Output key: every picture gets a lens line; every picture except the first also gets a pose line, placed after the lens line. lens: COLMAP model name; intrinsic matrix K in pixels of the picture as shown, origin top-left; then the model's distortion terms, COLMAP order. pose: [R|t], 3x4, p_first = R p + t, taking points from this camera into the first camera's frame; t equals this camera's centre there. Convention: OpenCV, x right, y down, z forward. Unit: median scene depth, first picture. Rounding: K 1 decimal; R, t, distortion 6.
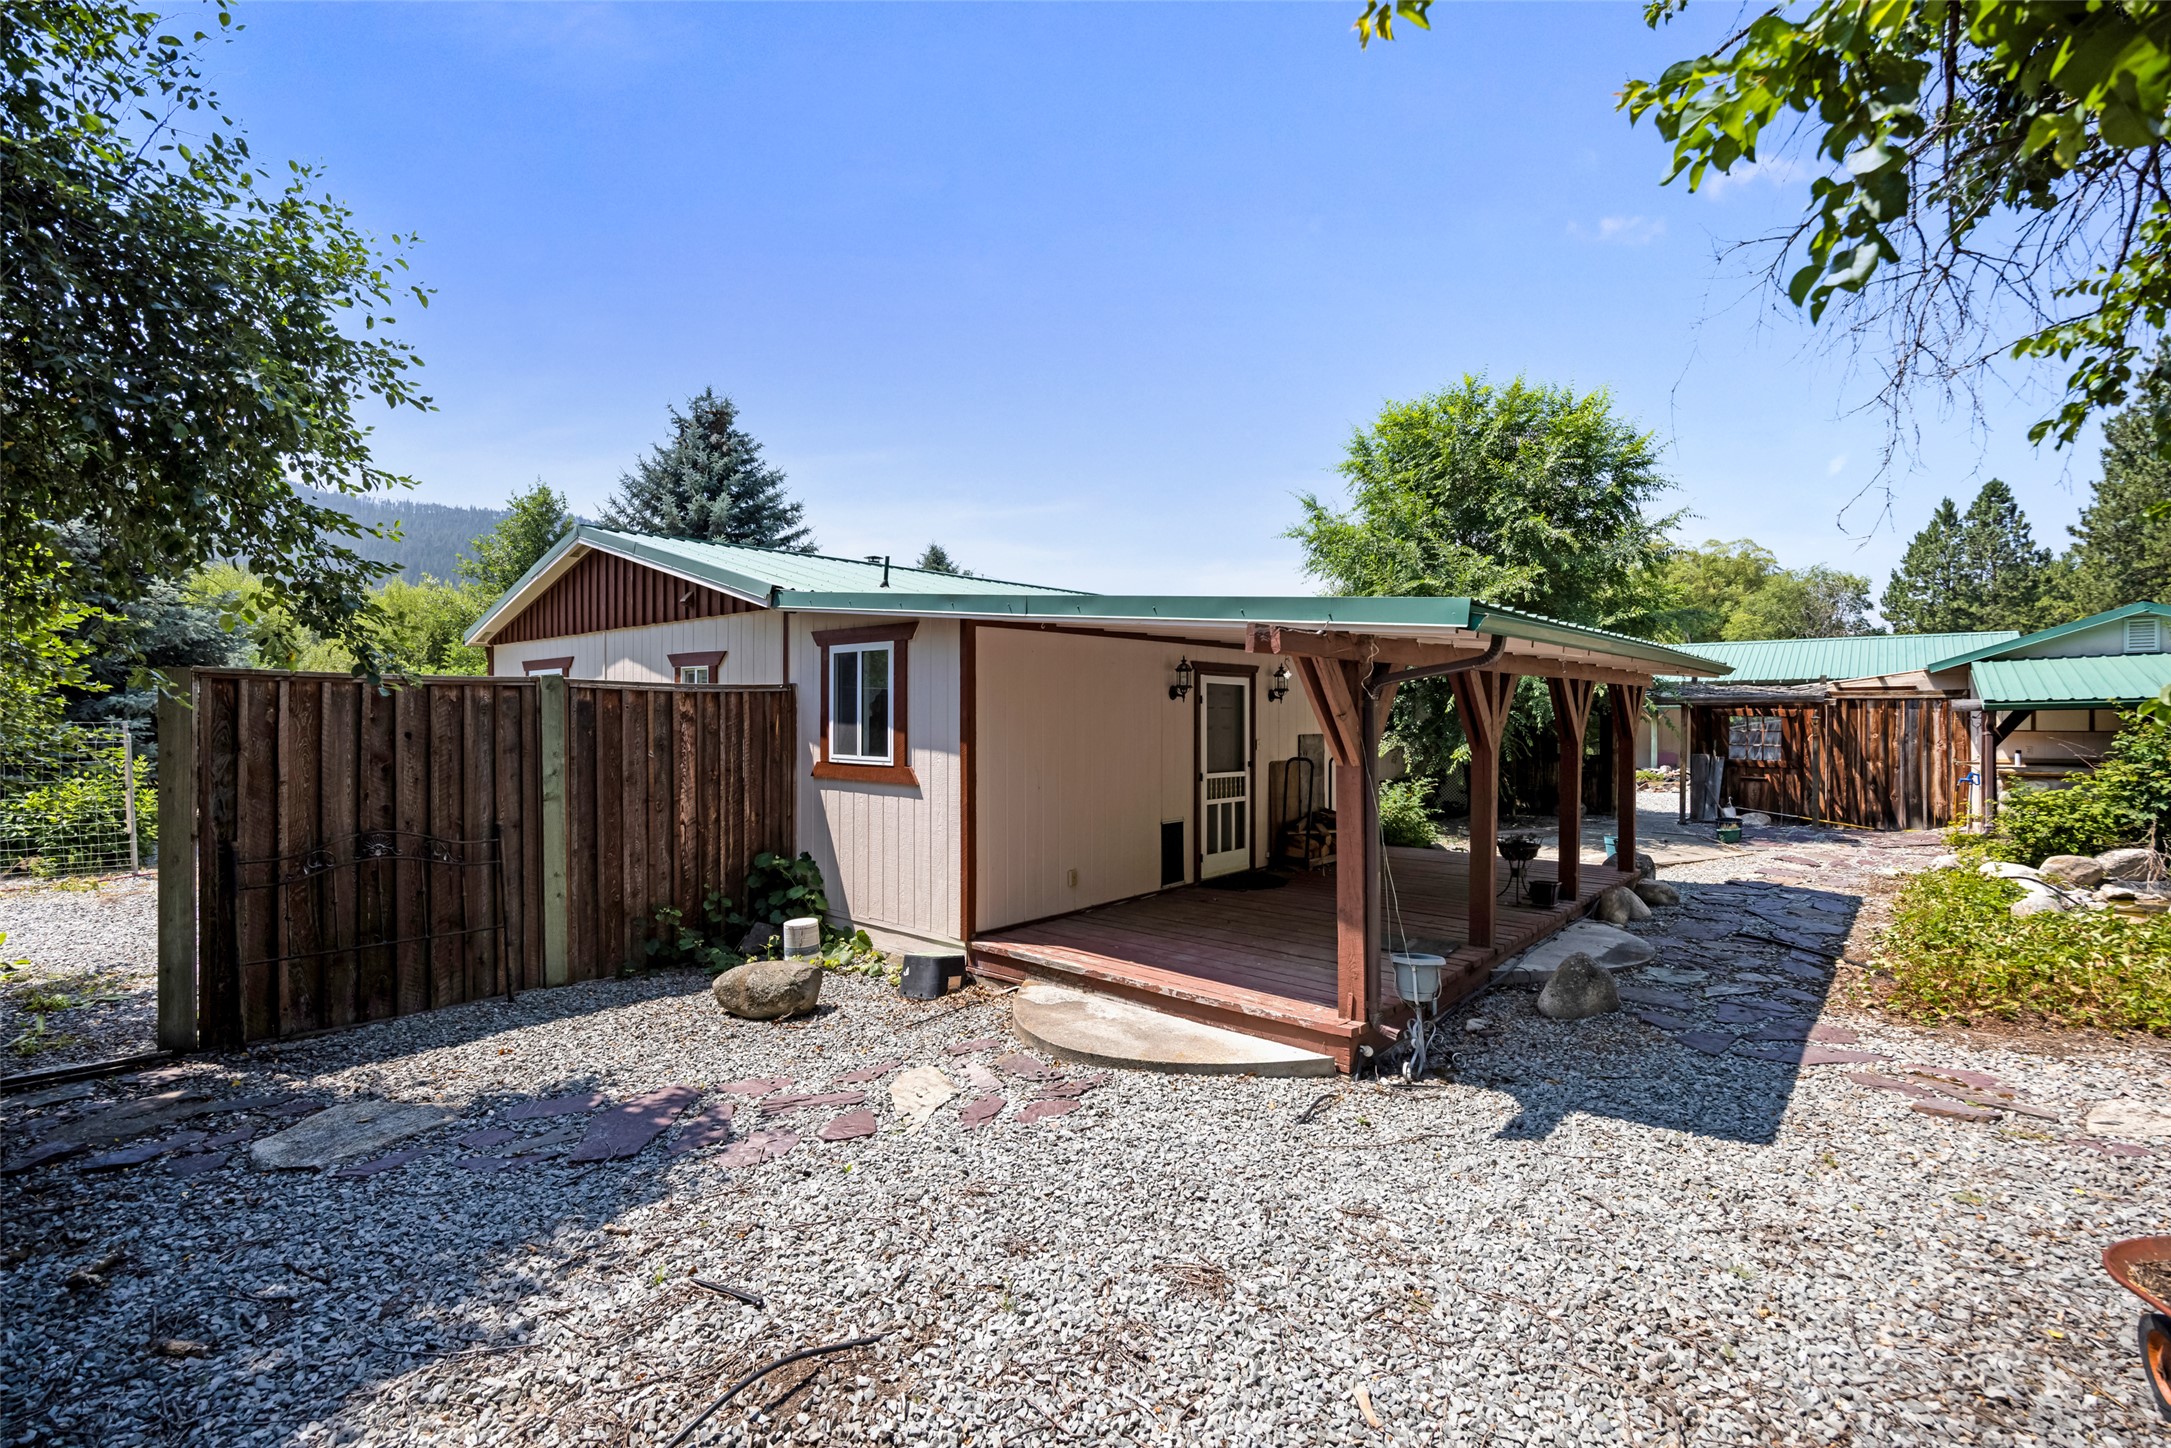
lens RADIAL K [[948.2, 0, 1086.3], [0, 948.2, 721.3], [0, 0, 1]] dist [-0.015542, 0.000577]
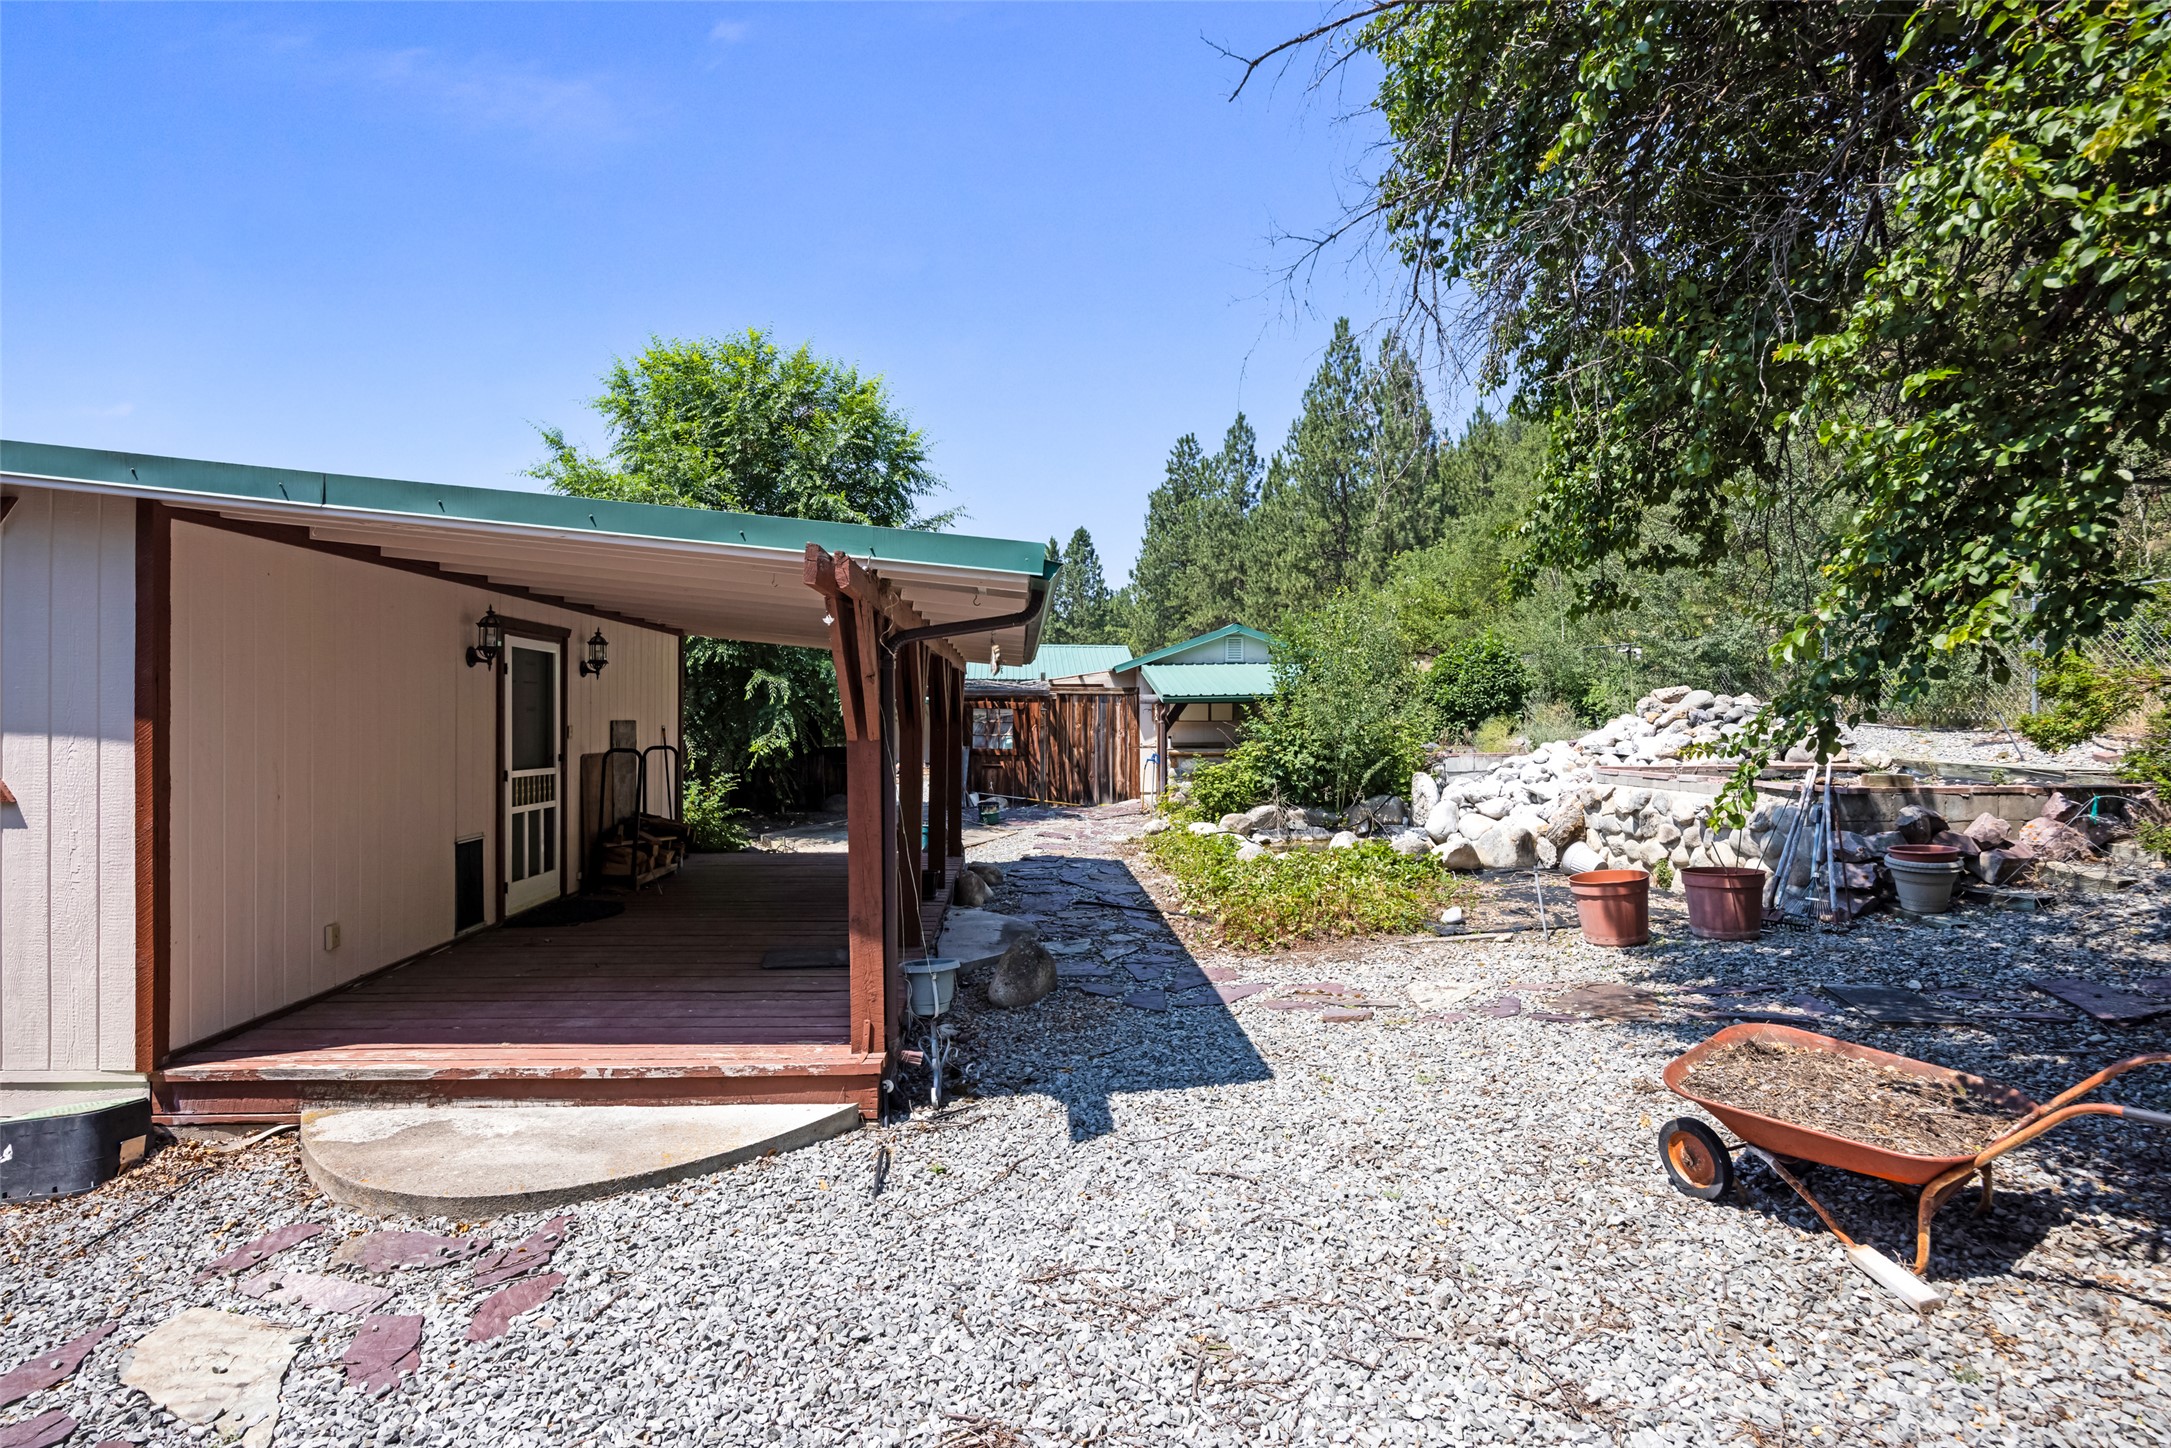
lens RADIAL K [[1042.0, 0, 1088.1], [0, 1042.0, 714.1], [0, 0, 1]] dist [-0.016679, 0.001336]
pose [[0.715194, 0.004058, 0.698915, -0.155211], [-0.000140, 0.999984, -0.005663, 0.022139], [-0.698926, 0.003952, 0.715183, 0.168782]]
